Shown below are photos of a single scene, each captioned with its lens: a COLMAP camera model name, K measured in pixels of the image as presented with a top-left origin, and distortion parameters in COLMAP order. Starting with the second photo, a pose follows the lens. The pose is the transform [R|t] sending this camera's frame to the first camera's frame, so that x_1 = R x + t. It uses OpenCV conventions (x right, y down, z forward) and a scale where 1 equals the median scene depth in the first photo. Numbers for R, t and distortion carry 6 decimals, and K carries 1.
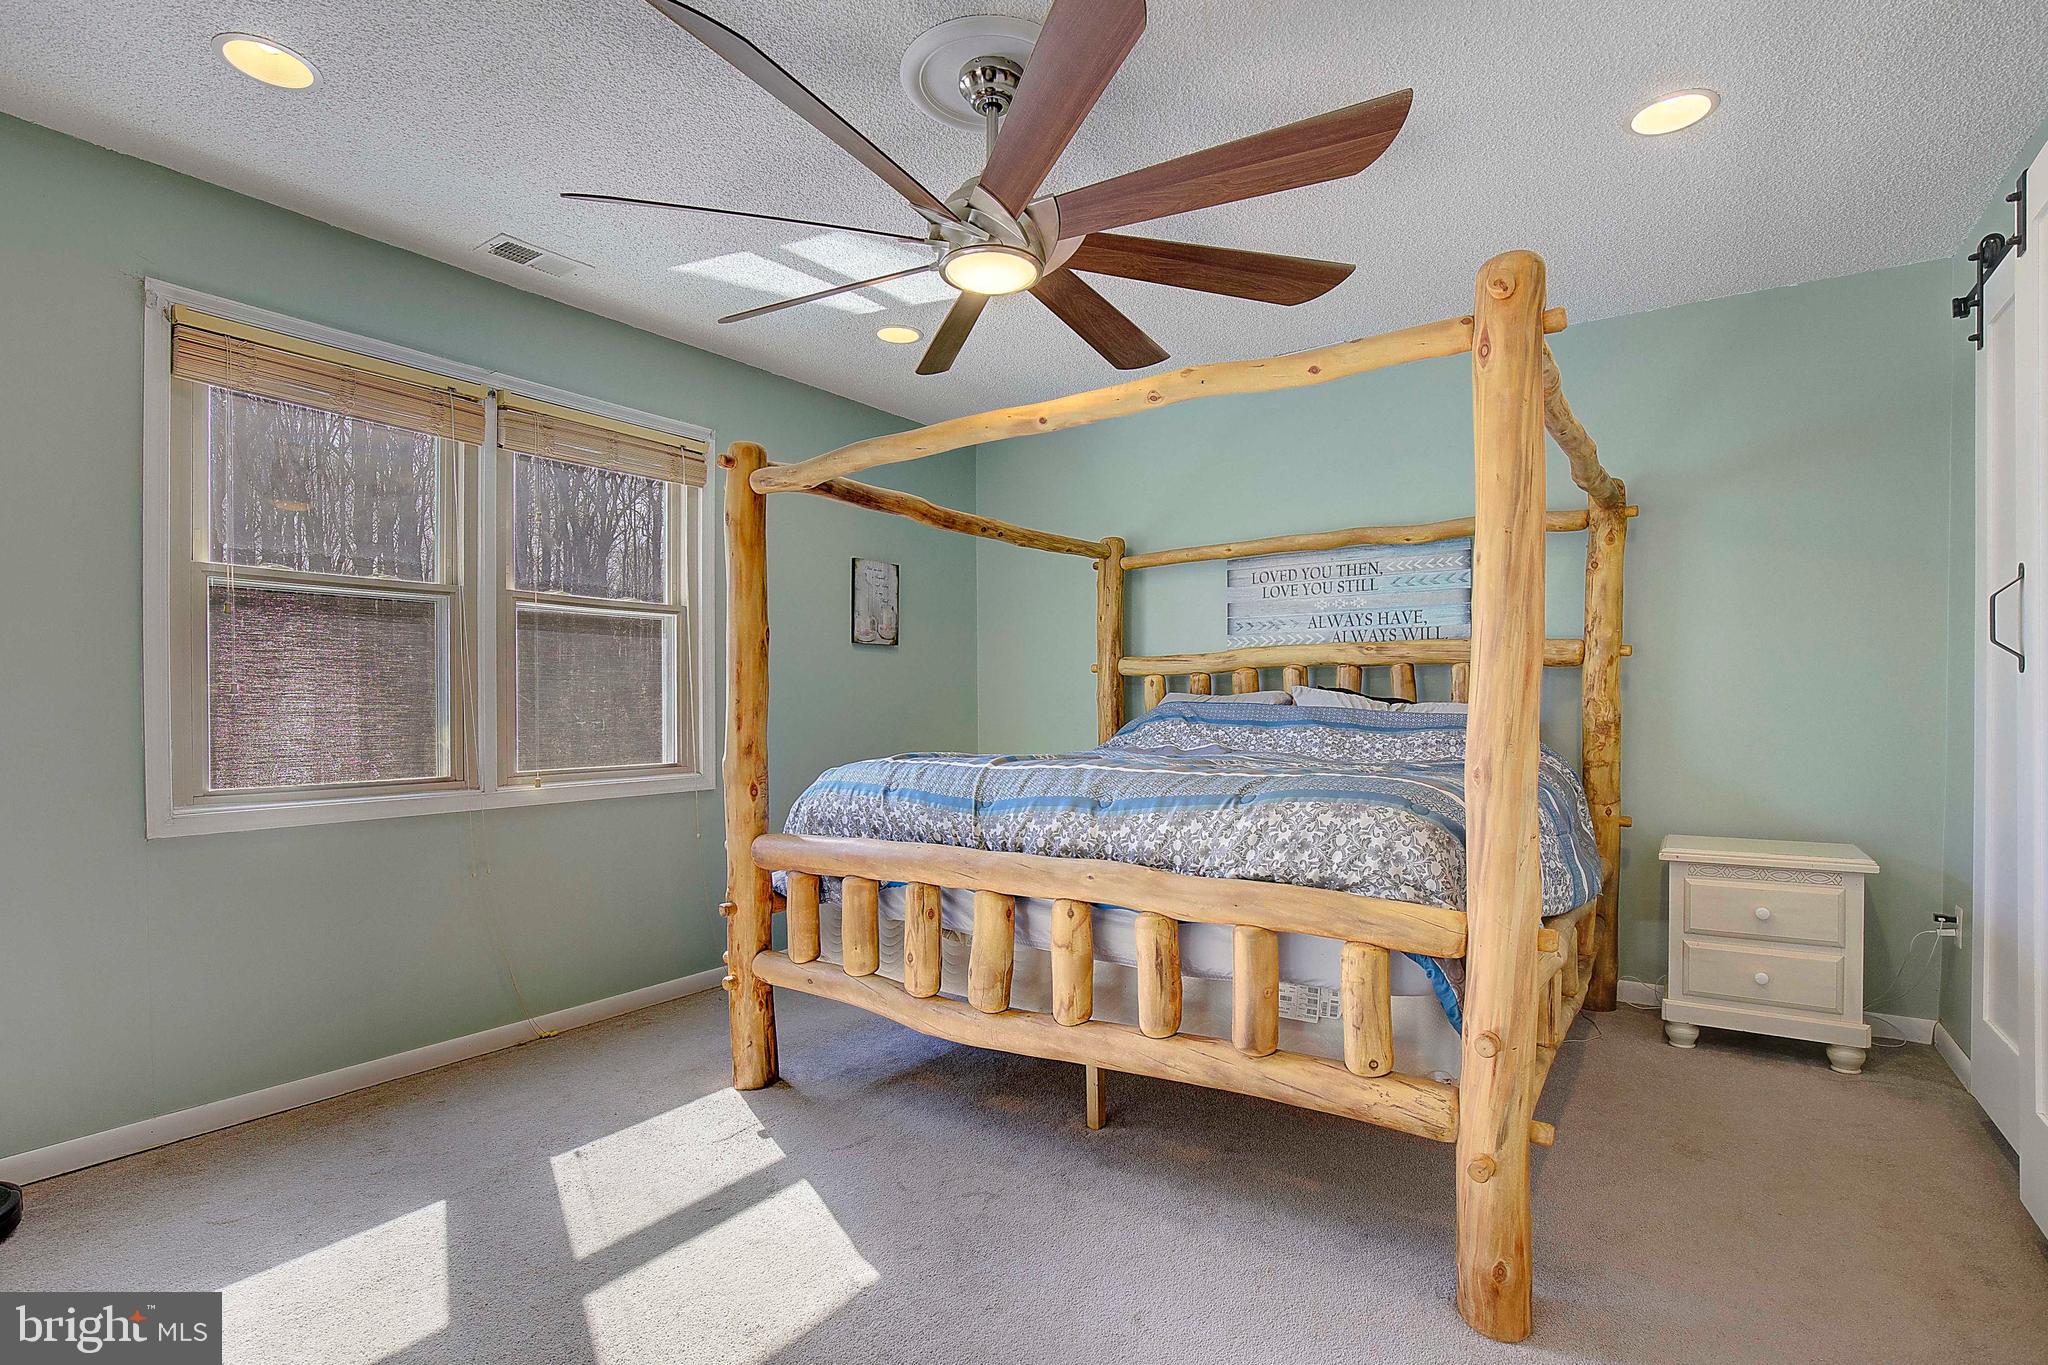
lens RADIAL K [[957.1, 0, 1025.9], [0, 957.1, 693.1], [0, 0, 1]] dist [-0.035978, -0.000095]
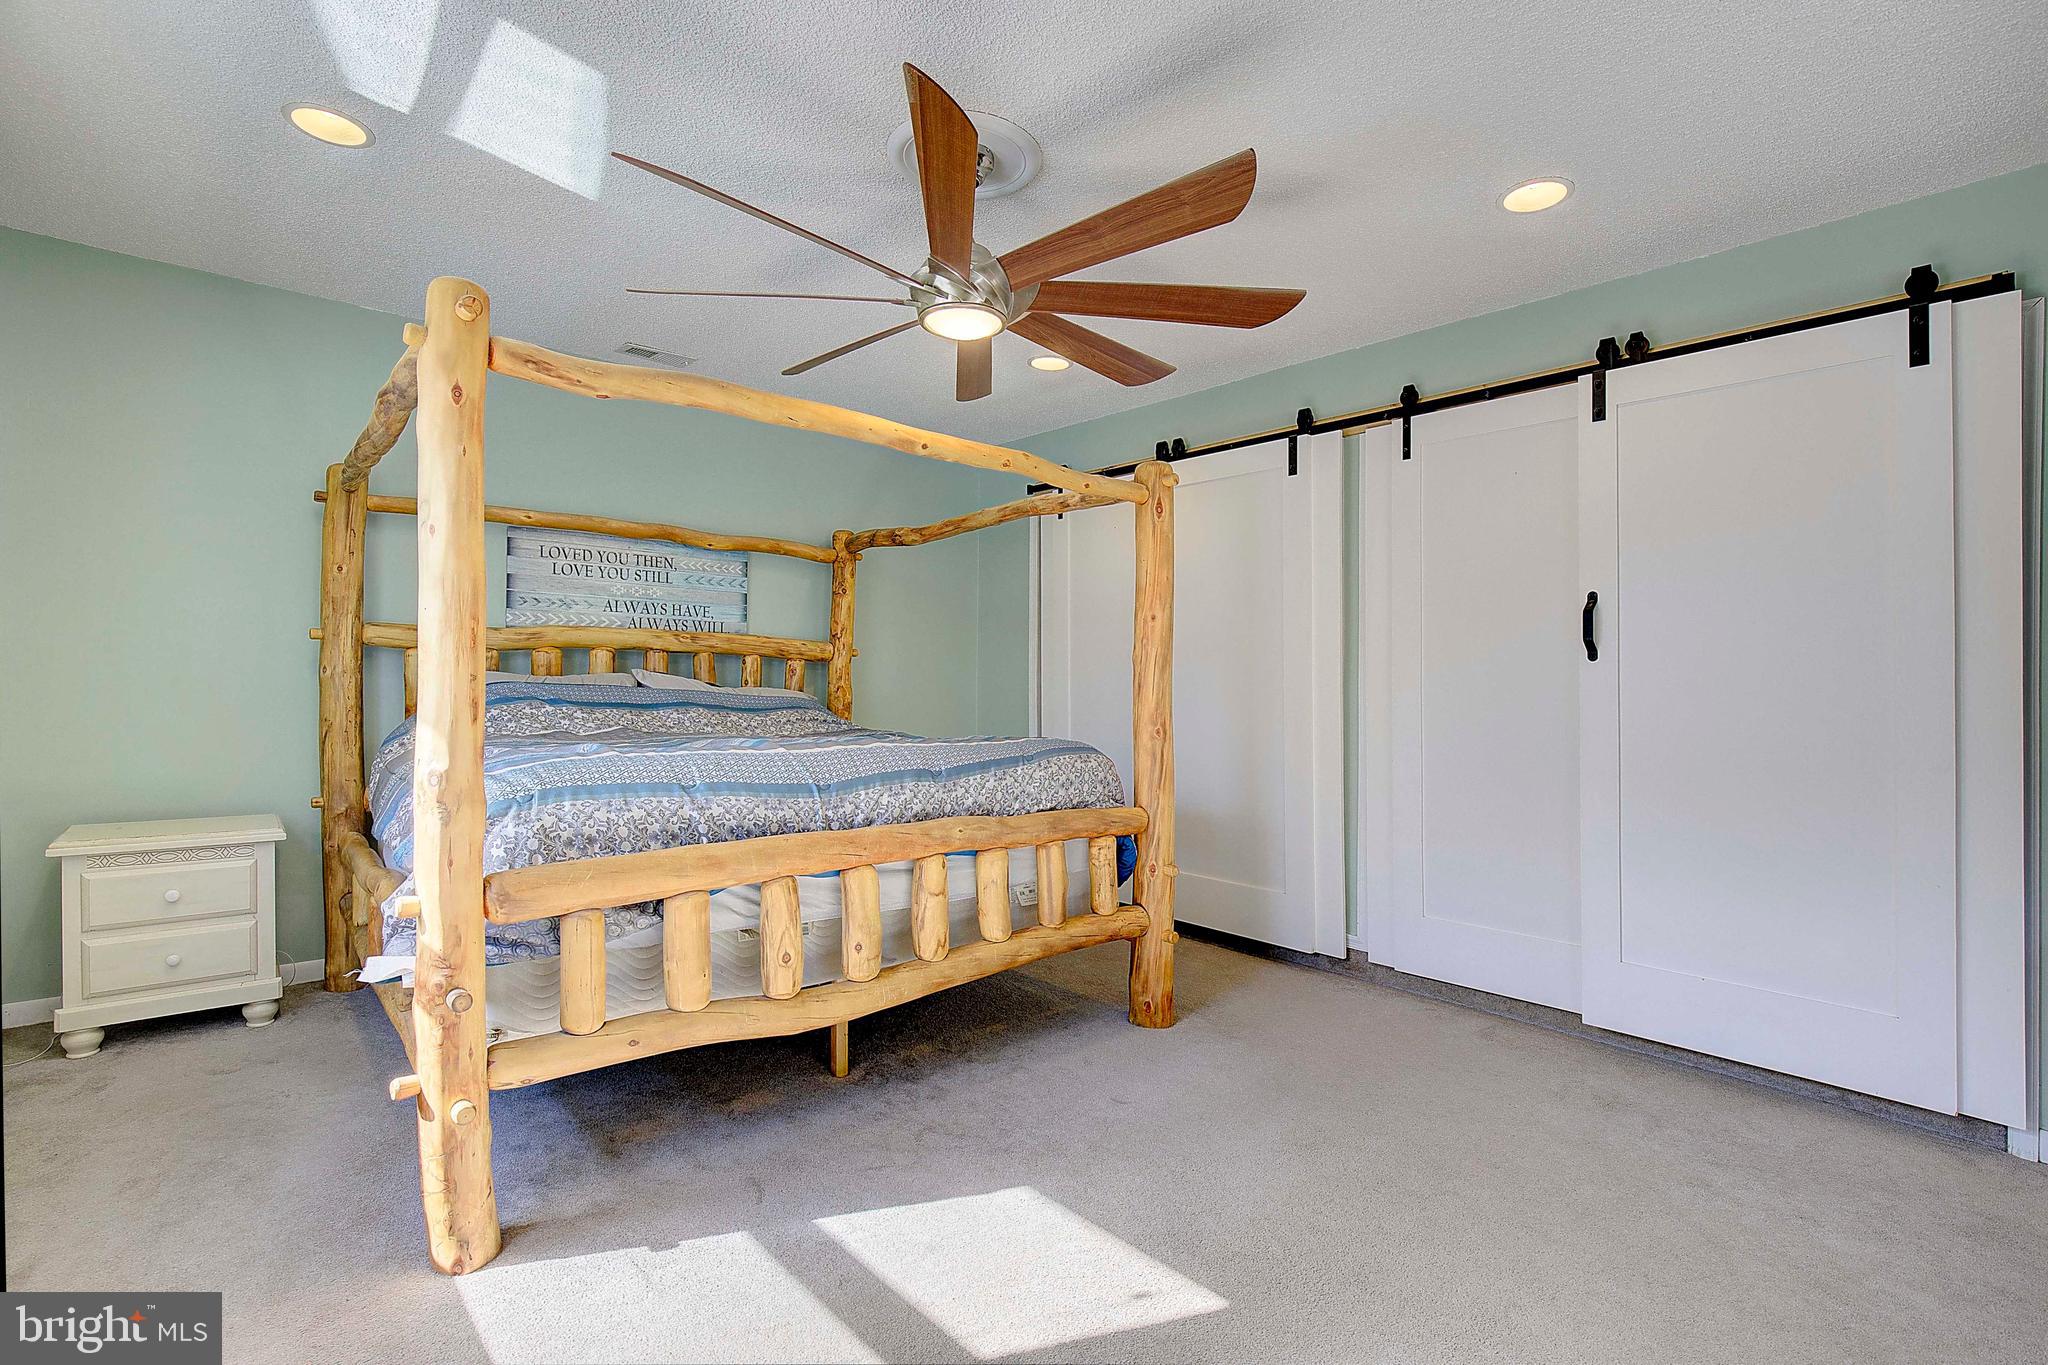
lens RADIAL K [[957.1, 0, 1025.9], [0, 957.1, 693.1], [0, 0, 1]] dist [-0.035978, -0.000095]
pose [[0.229576, 0.004854, 0.973279, -0.663662], [-0.026581, 0.999646, 0.001285, 0.006453], [-0.972928, -0.026166, 0.229624, 0.379484]]
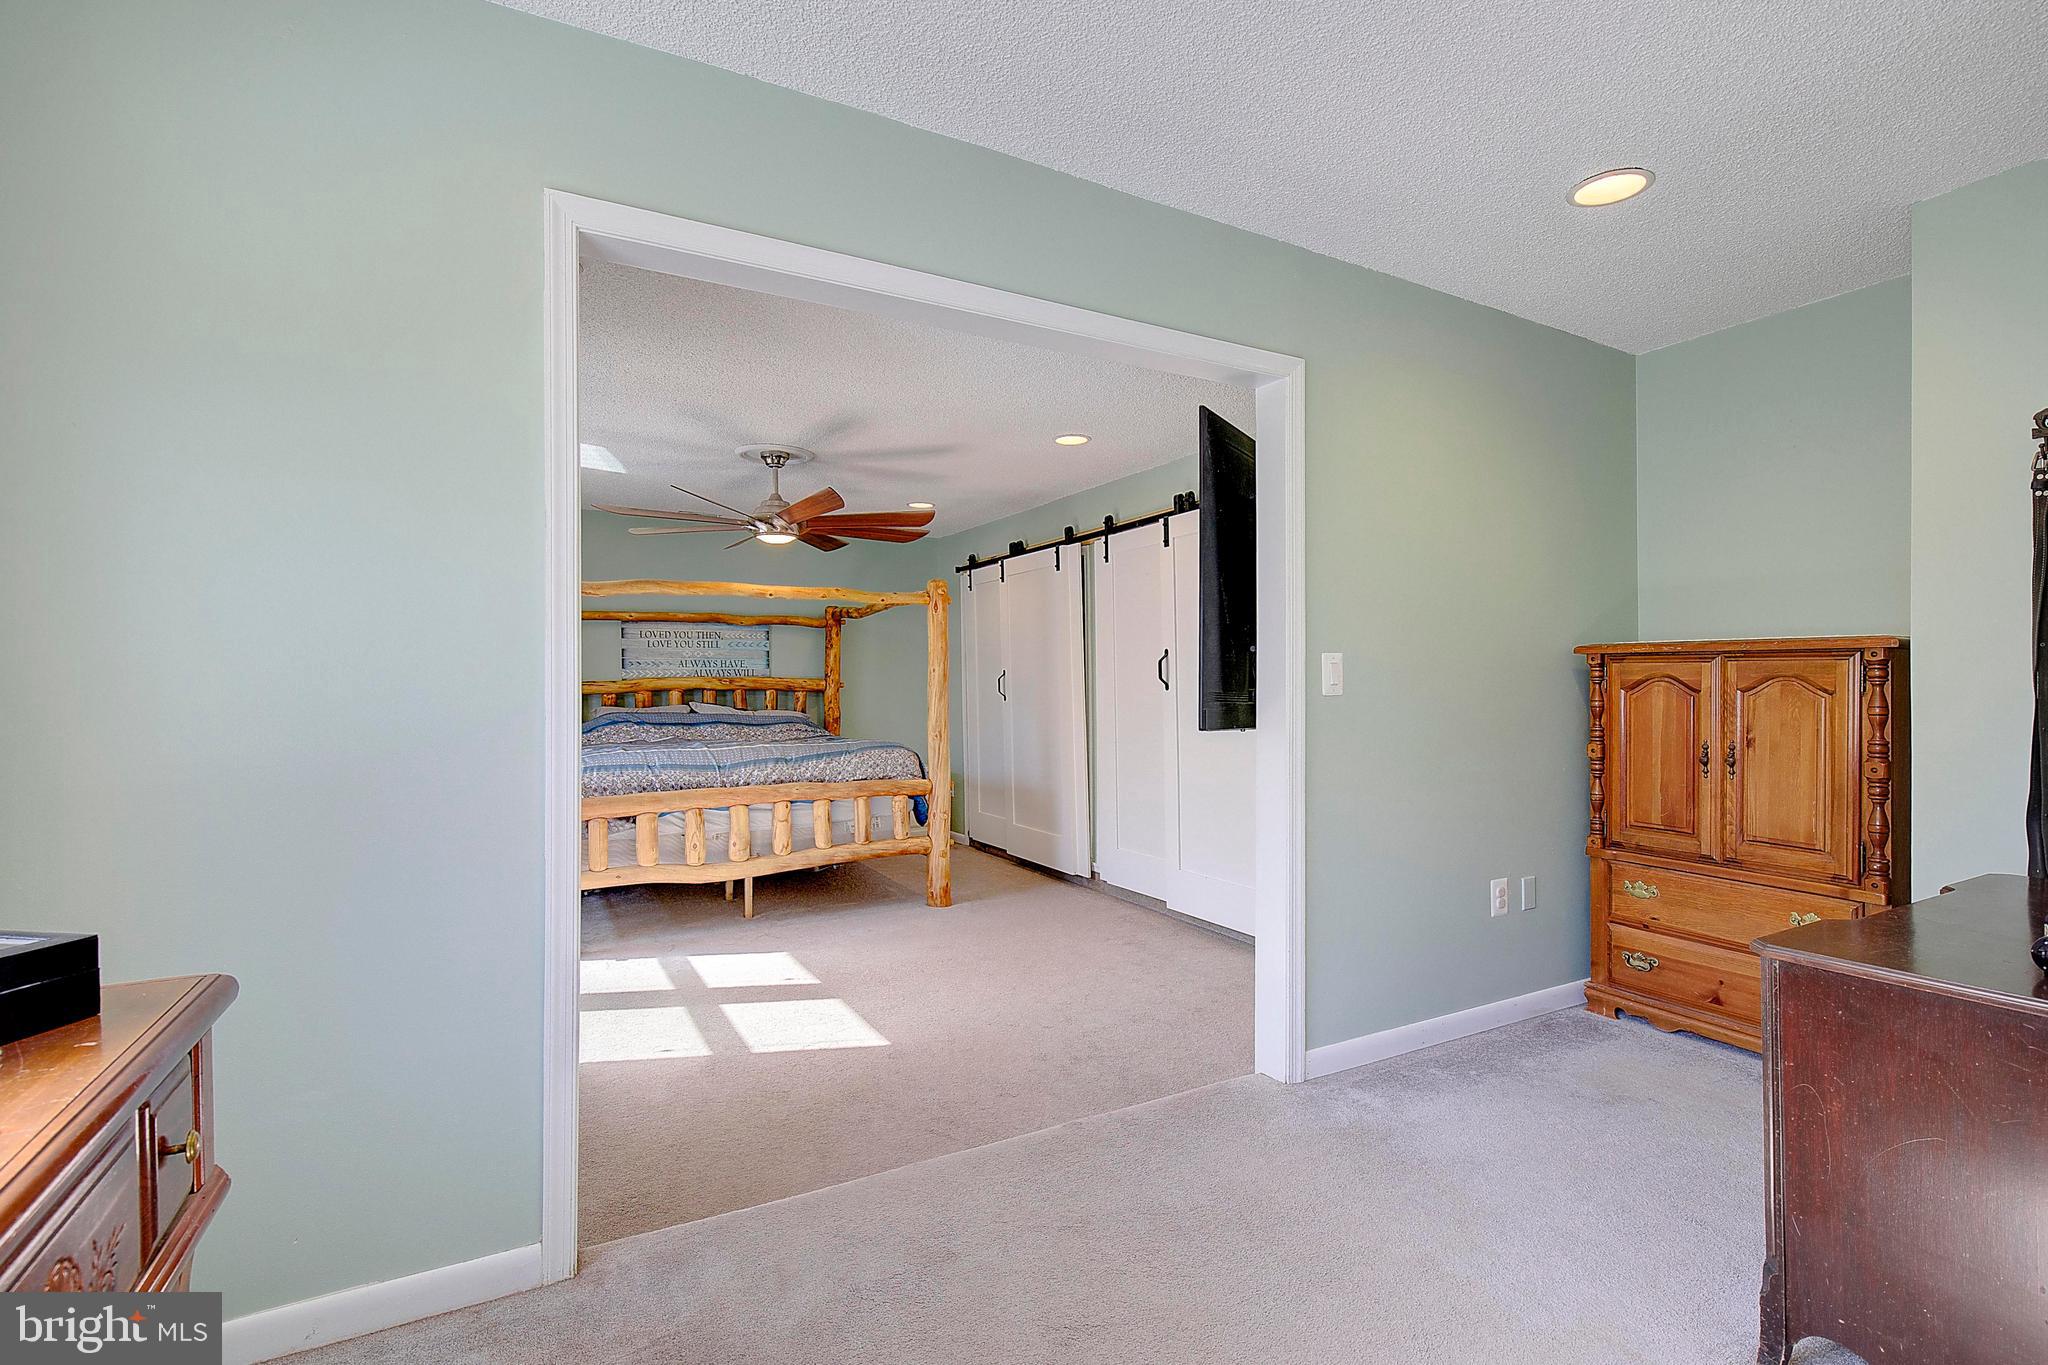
lens RADIAL K [[957.7, 0, 1024.0], [0, 957.7, 682.5], [0, 0, 1]] dist [-0.025268, 0.000002]
pose [[0.438760, 0.004384, 0.898593, -1.092009], [-0.001097, 0.999990, -0.004343, -0.038929], [-0.898603, 0.000920, 0.438761, -0.333834]]
